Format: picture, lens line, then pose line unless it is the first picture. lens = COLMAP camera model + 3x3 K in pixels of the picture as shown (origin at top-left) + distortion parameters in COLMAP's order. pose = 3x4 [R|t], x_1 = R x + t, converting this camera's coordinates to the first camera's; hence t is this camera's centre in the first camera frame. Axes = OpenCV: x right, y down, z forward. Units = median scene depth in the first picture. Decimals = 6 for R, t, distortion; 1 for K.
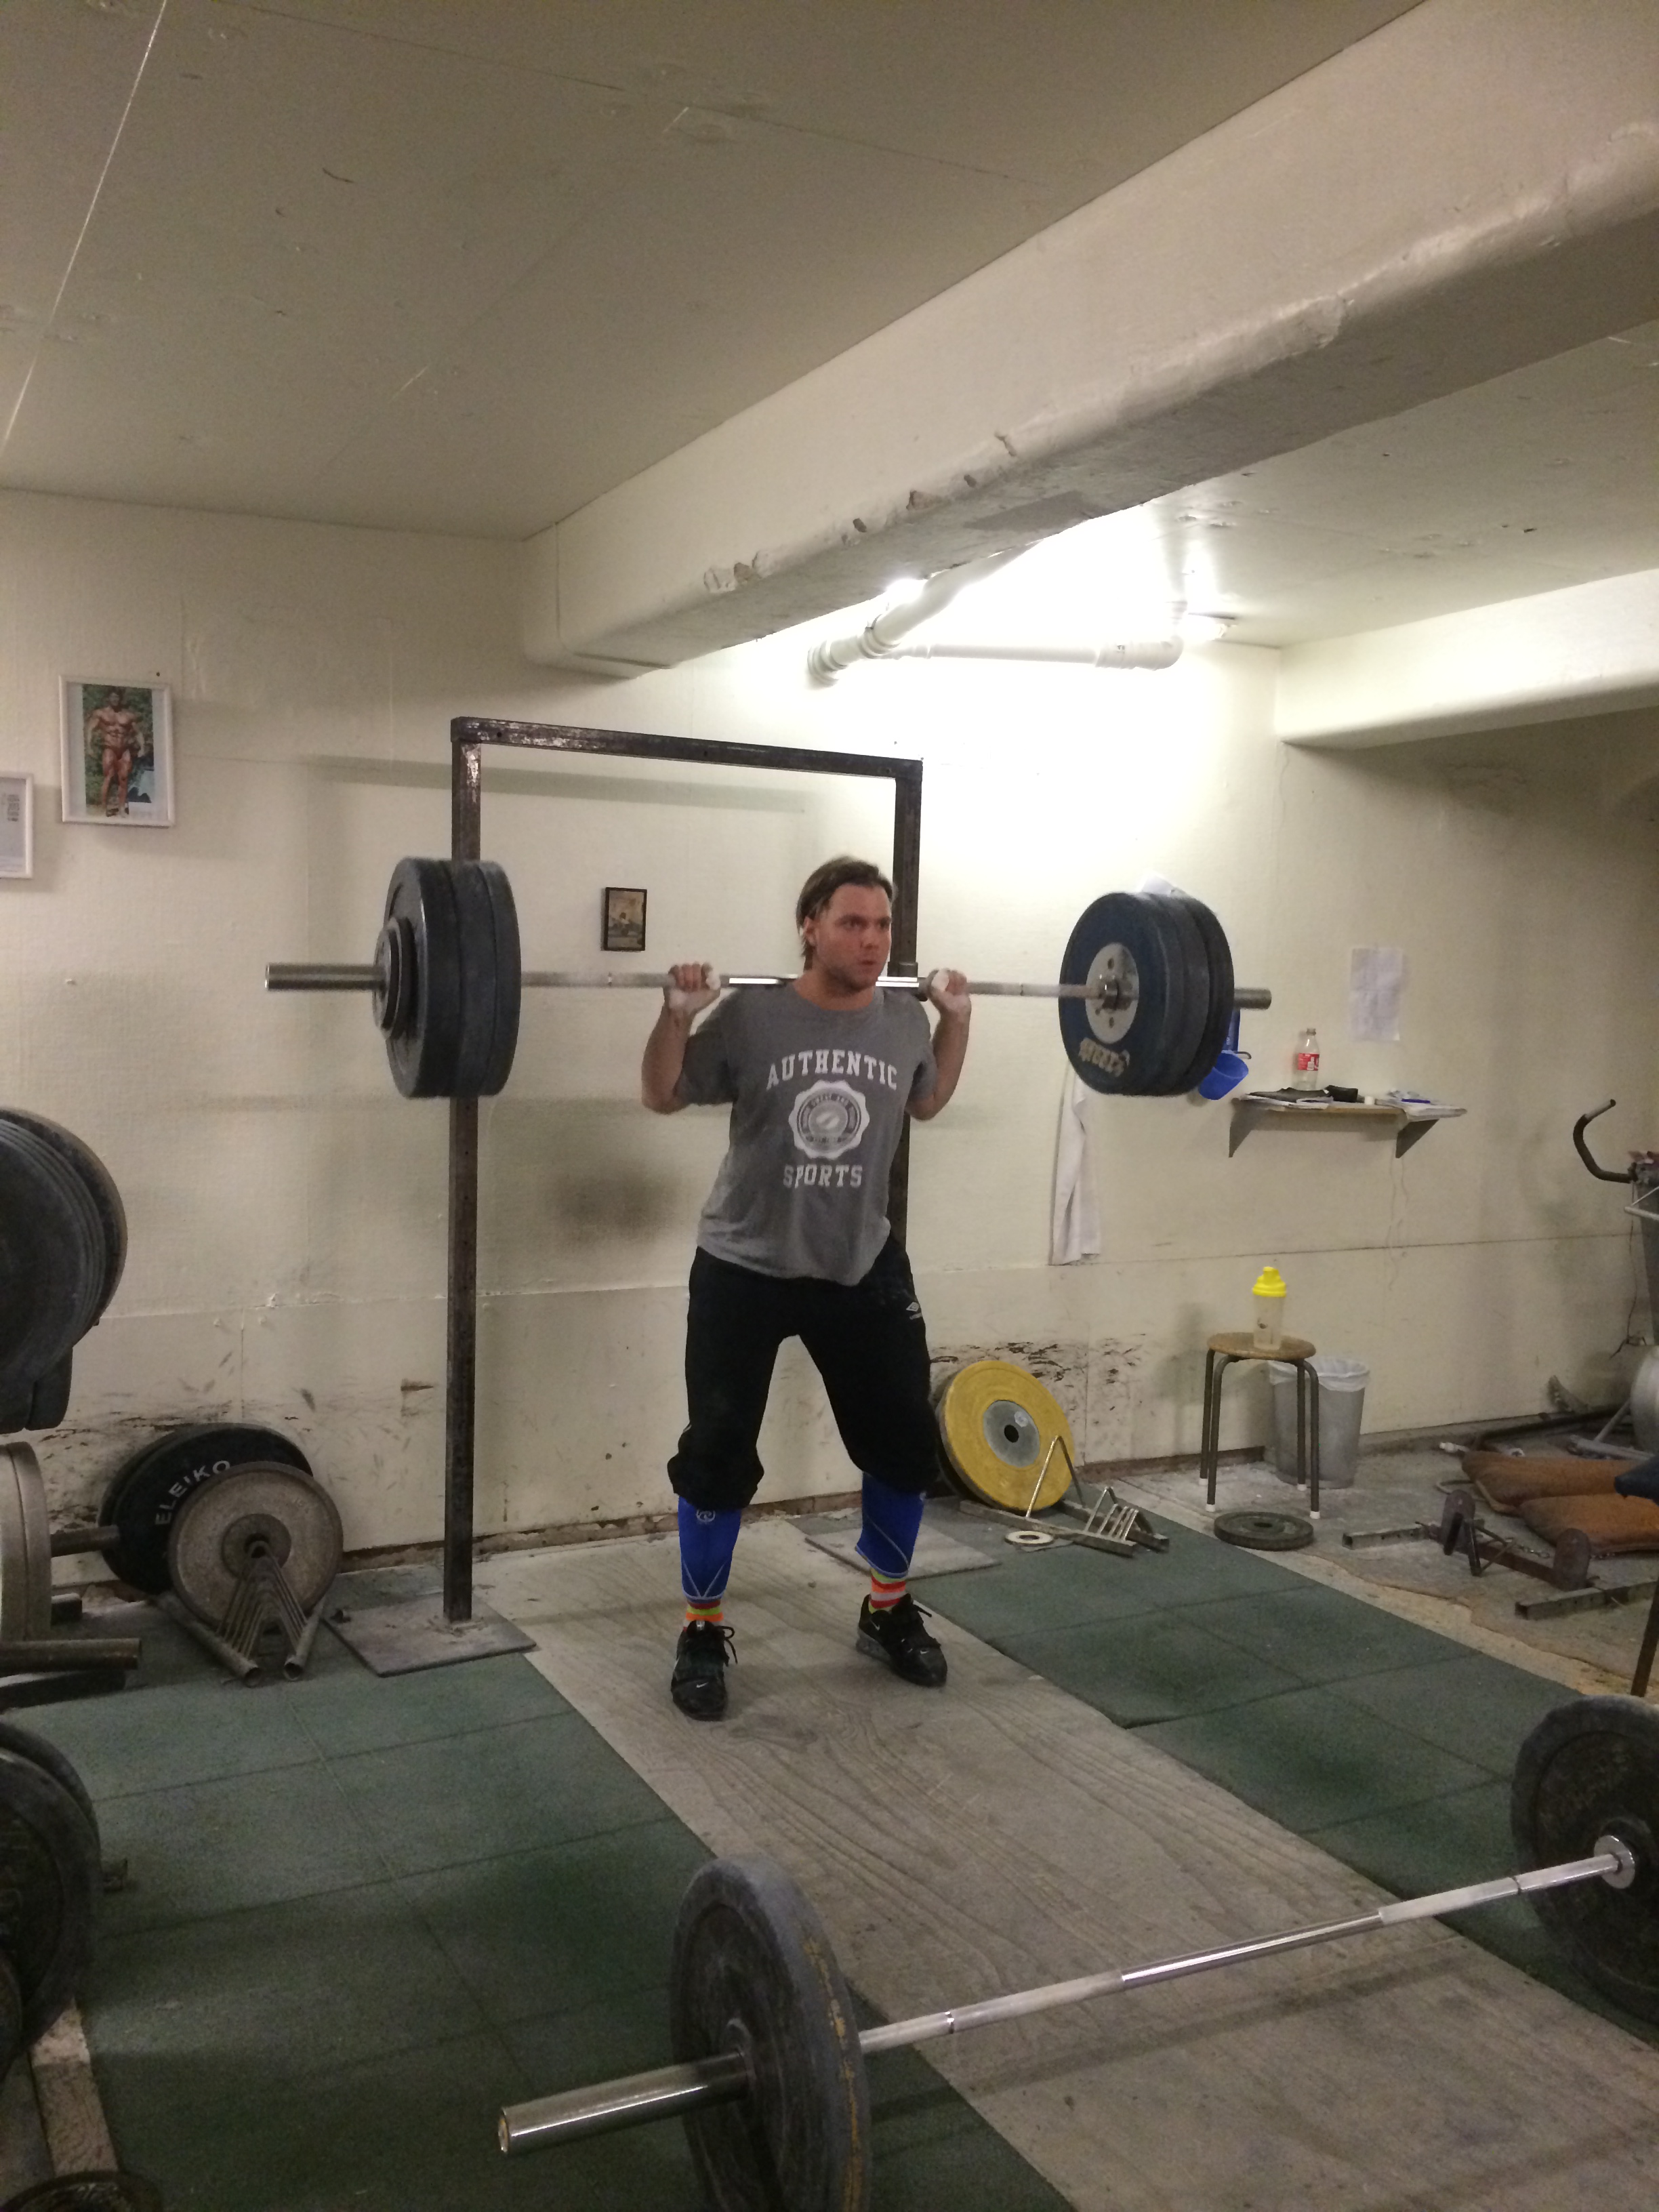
lens RADIAL K [[1883.4, 0, 837.7], [0, 1883.4, 1104.2], [0, 0, 1]] dist [0.102808, -0.126500]
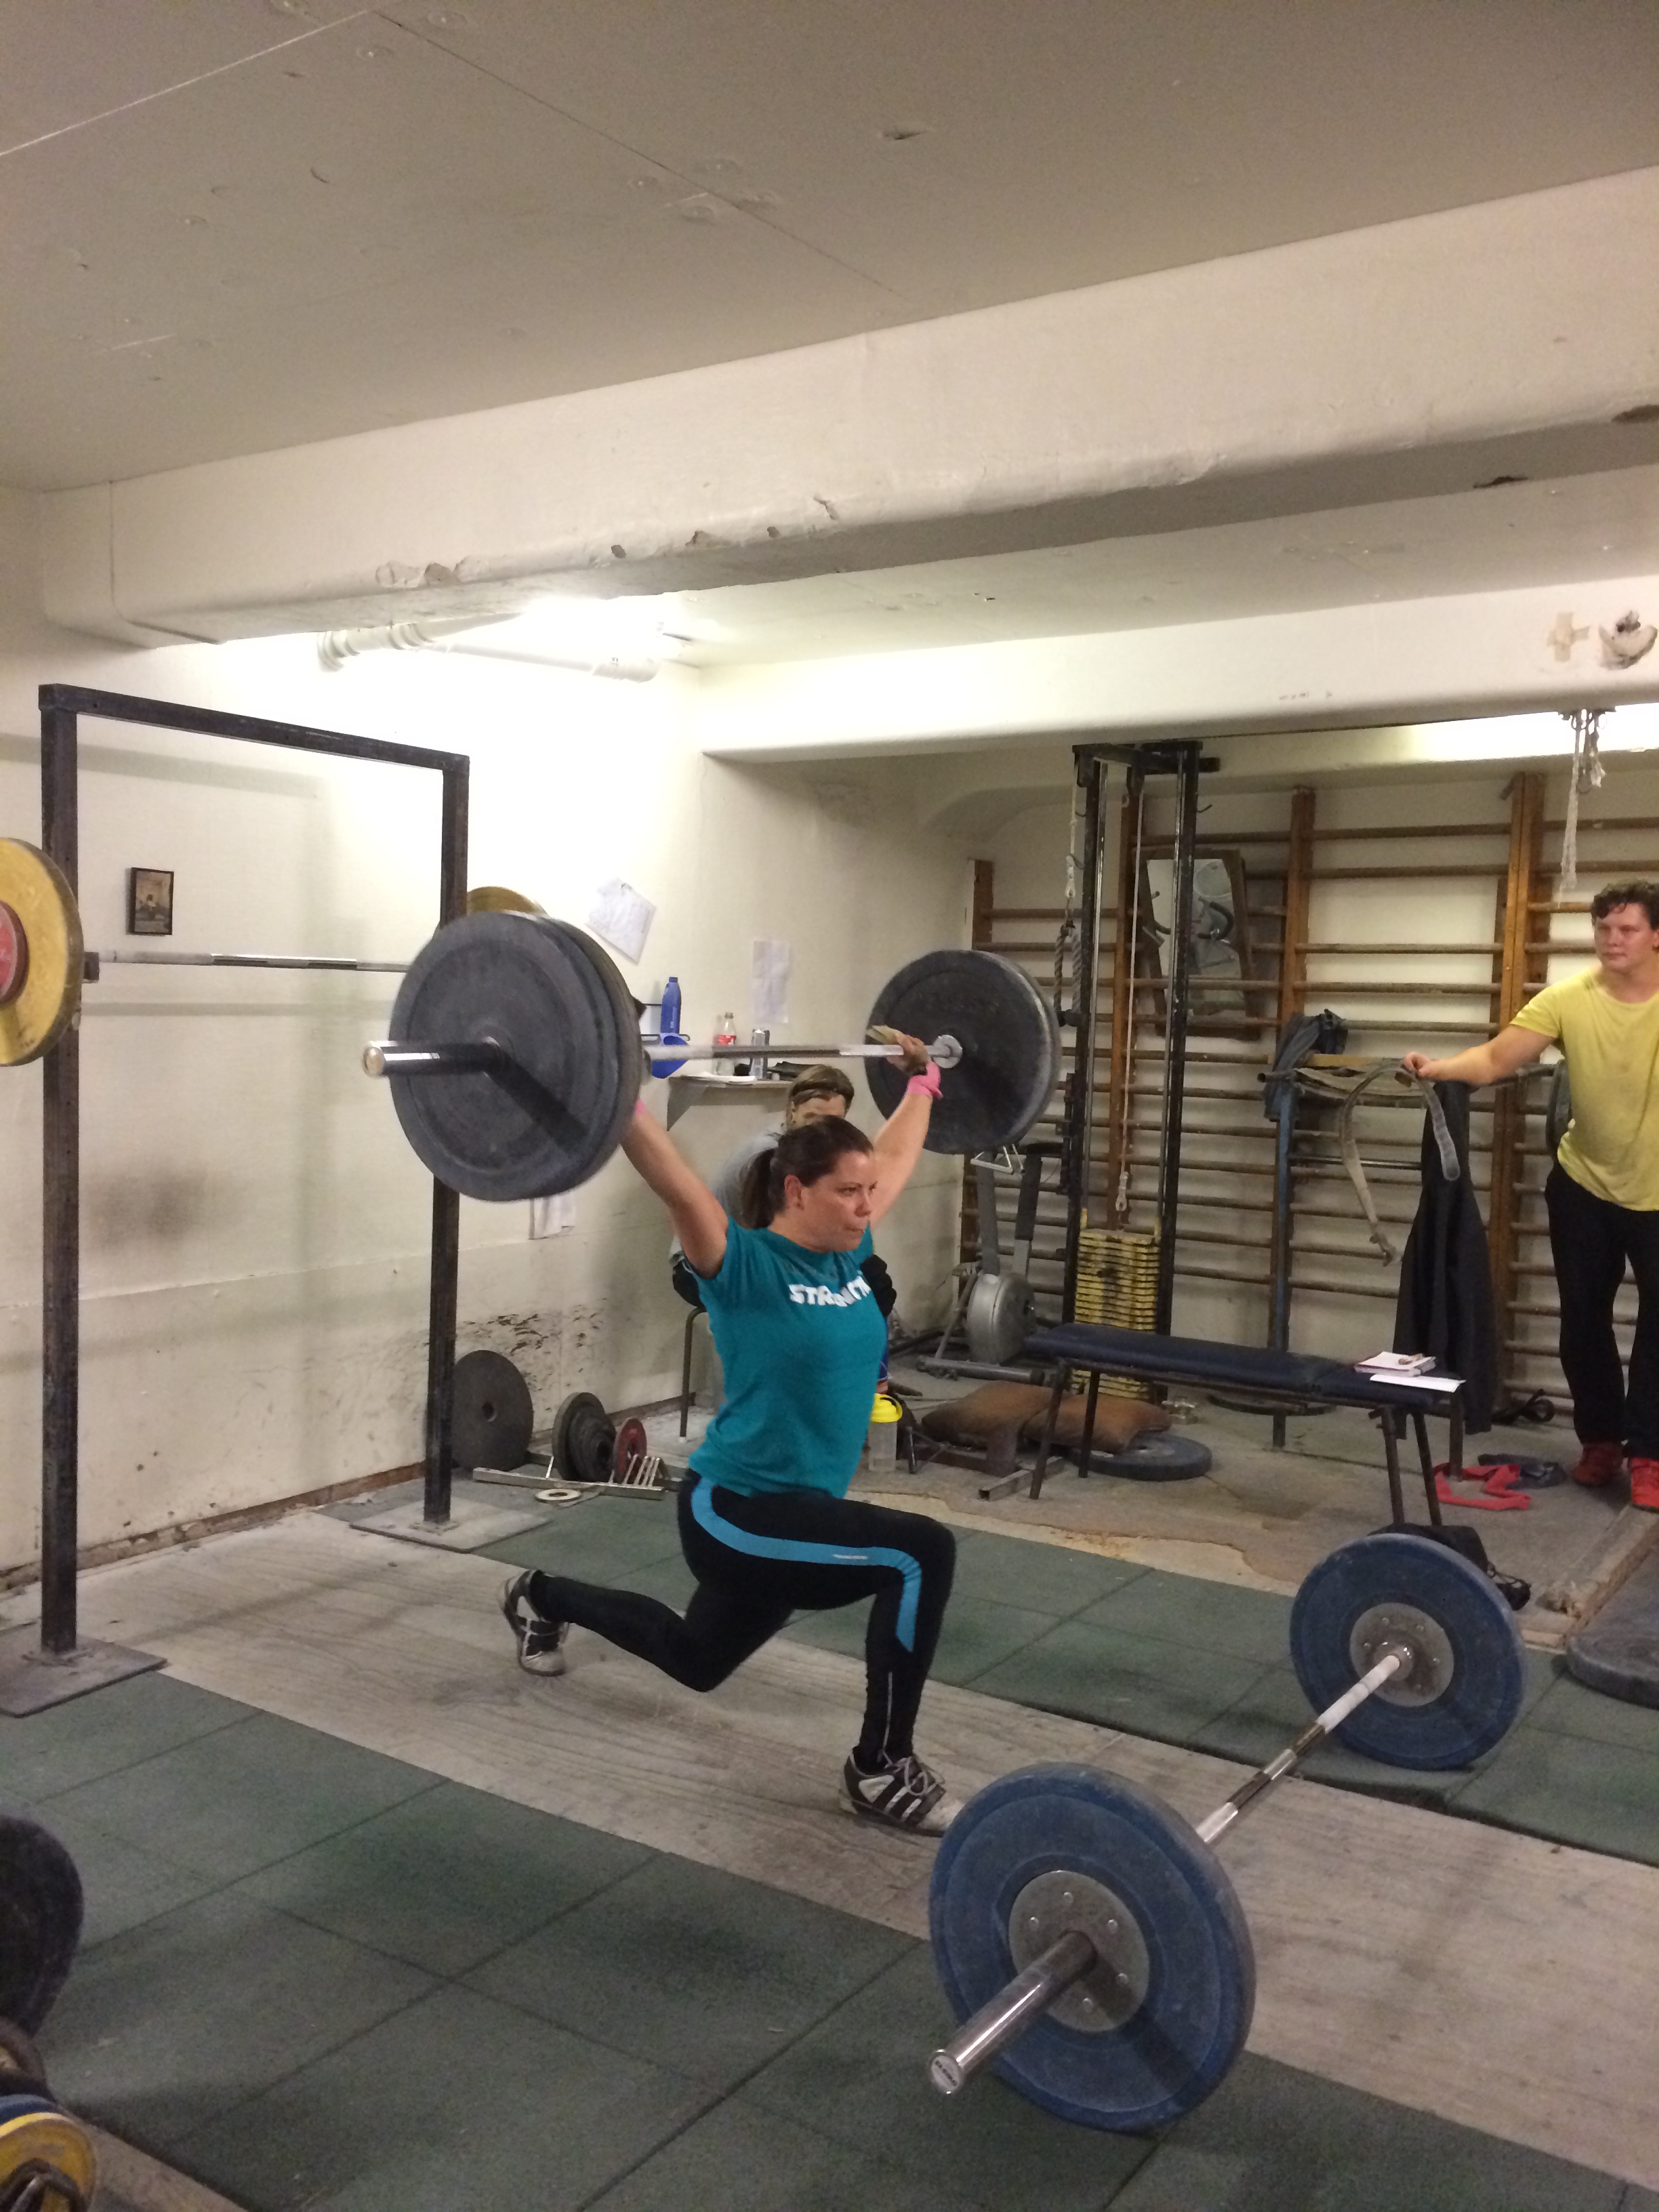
lens RADIAL K [[1883.4, 0, 838.3], [0, 1883.4, 1105.1], [0, 0, 1]] dist [0.102808, -0.126500]
pose [[0.883745, -0.030173, 0.466996, -0.258842], [0.025271, 0.999540, 0.016759, -0.003150], [-0.467287, -0.003009, 0.884101, -0.010248]]
